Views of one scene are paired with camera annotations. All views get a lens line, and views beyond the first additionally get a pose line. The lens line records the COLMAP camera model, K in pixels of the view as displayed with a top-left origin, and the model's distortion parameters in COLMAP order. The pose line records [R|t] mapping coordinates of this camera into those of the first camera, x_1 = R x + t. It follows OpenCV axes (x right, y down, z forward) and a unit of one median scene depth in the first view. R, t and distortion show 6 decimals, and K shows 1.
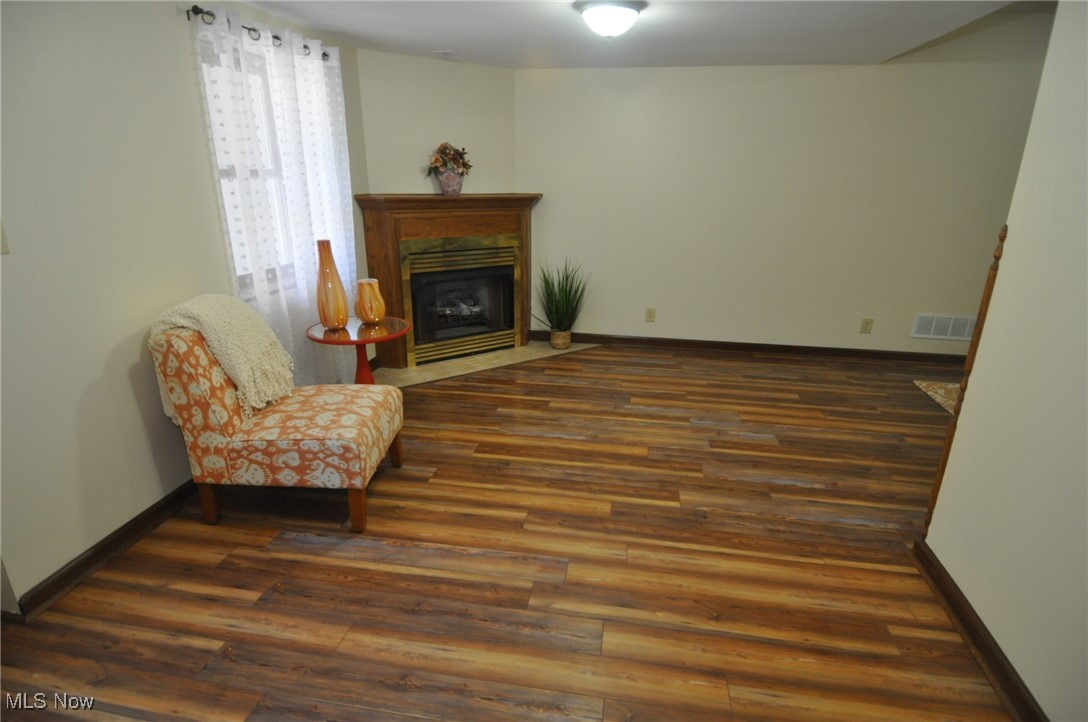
lens RADIAL K [[568.1, 0, 542.9], [0, 568.1, 359.9], [0, 0, 1]] dist [-0.000302, -0.000122]
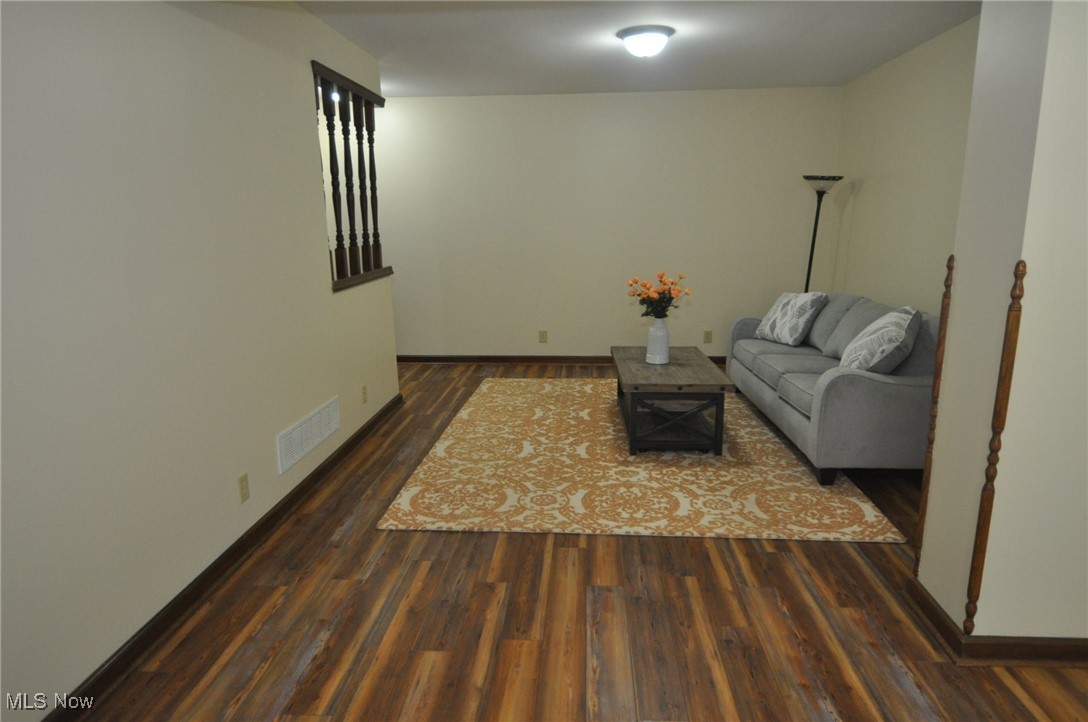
lens RADIAL K [[662.2, 0, 543.8], [0, 662.2, 360.8], [0, 0, 1]] dist [-0.002596, -0.001879]
pose [[-0.102004, -0.211600, 0.972019, -0.065071], [0.327849, 0.915375, 0.233674, -0.269047], [-0.939207, 0.342512, -0.023999, 0.832810]]
